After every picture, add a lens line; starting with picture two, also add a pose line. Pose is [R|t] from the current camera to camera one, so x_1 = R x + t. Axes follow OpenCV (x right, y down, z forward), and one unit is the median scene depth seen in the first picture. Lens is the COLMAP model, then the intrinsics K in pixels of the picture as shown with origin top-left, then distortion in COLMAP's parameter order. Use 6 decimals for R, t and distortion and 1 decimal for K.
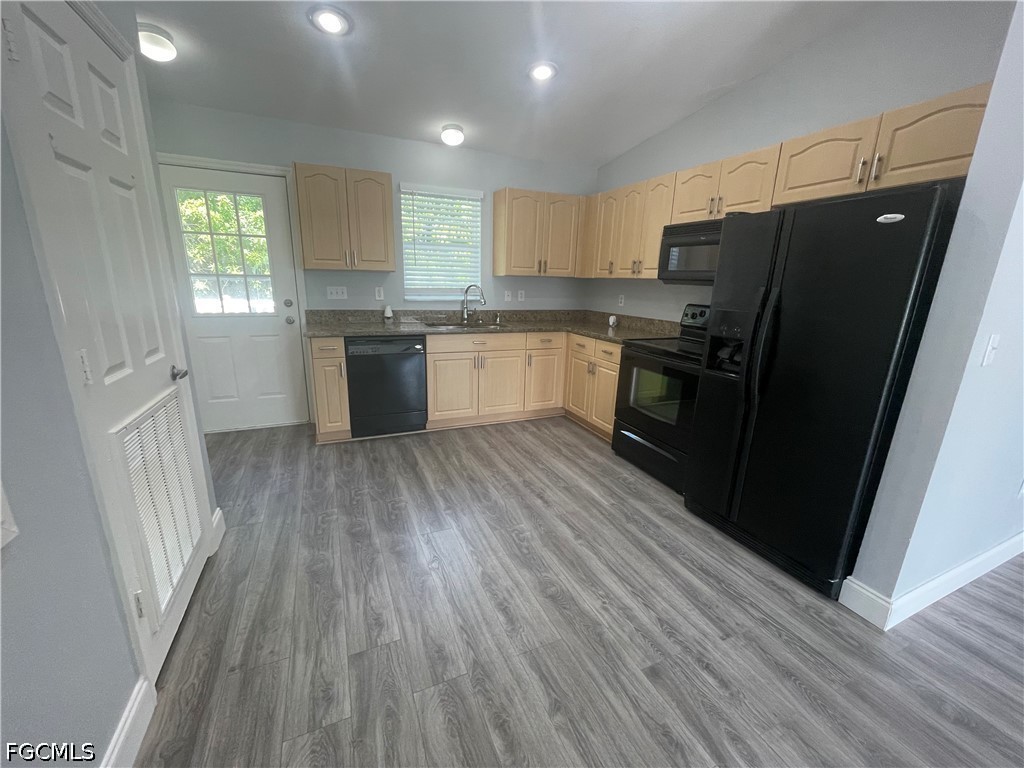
lens RADIAL K [[412.7, 0, 509.7], [0, 412.7, 384.7], [0, 0, 1]] dist [0.003368, 0.000270]
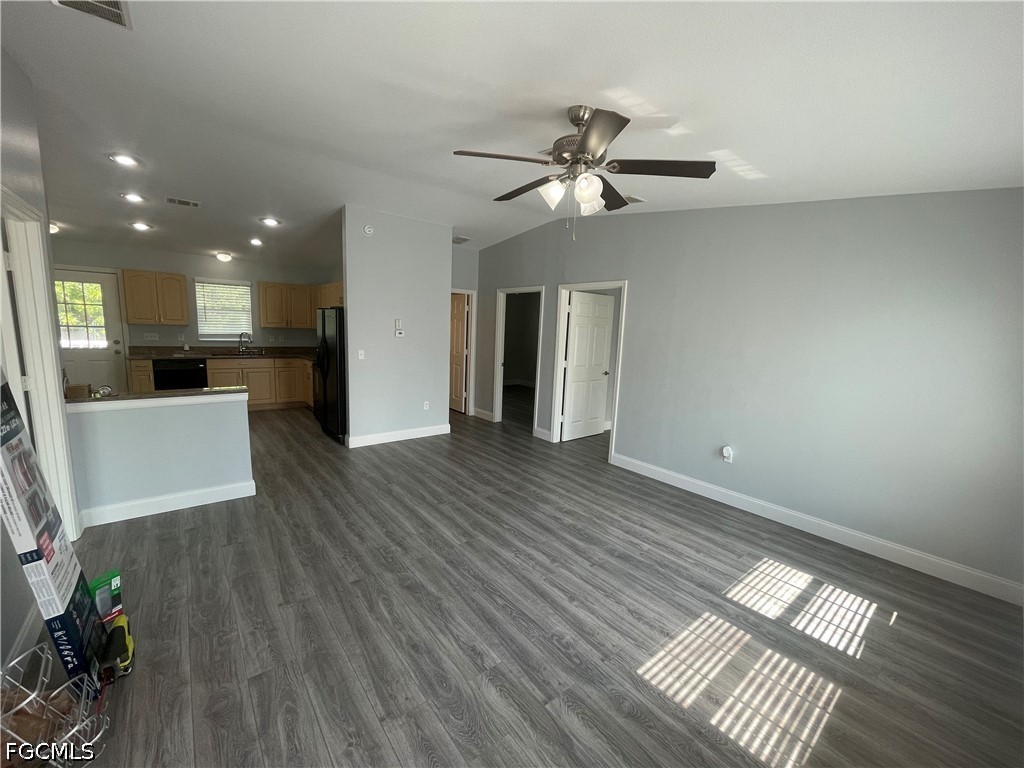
lens RADIAL K [[435.1, 0, 512.0], [0, 435.1, 400.7], [0, 0, 1]] dist [0.002937, 0.000133]
pose [[0.972471, -0.029257, 0.231181, 0.700369], [0.048001, 0.995961, -0.075876, 0.289175], [-0.228027, 0.084884, 0.969948, -1.229165]]
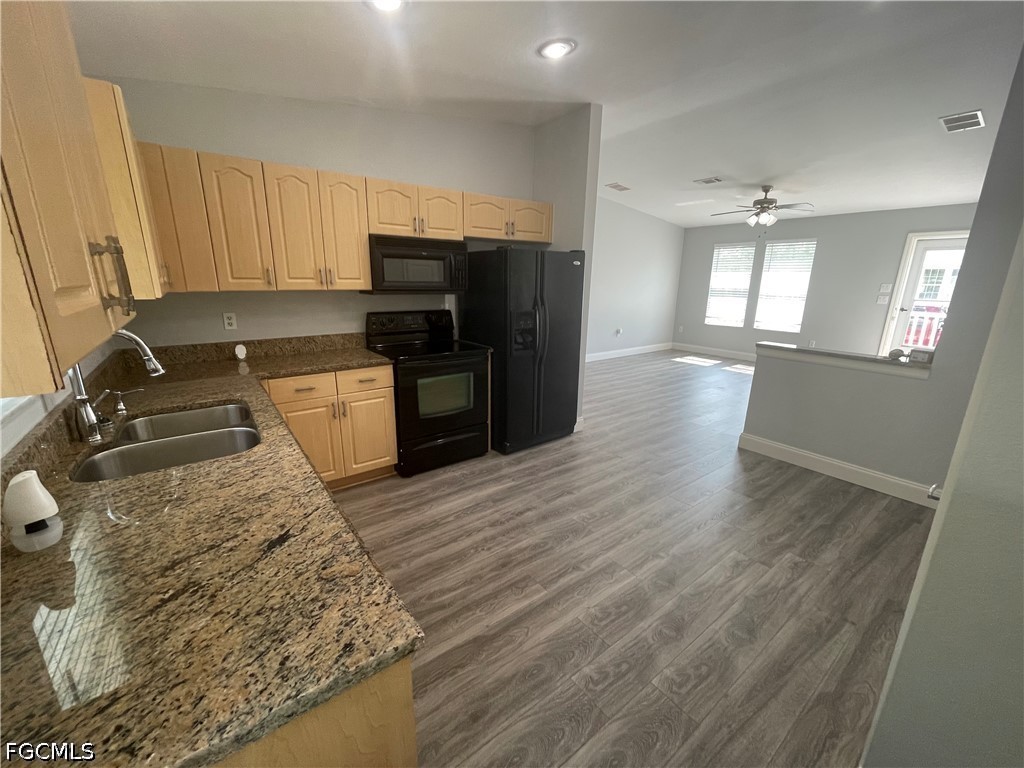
lens RADIAL K [[412.7, 0, 509.7], [0, 412.7, 384.7], [0, 0, 1]] dist [0.003368, 0.000270]
pose [[-0.228398, -0.277132, 0.933291, -0.628342], [0.227093, 0.917020, 0.327875, -0.287065], [-0.946712, 0.286830, -0.146511, 0.877227]]
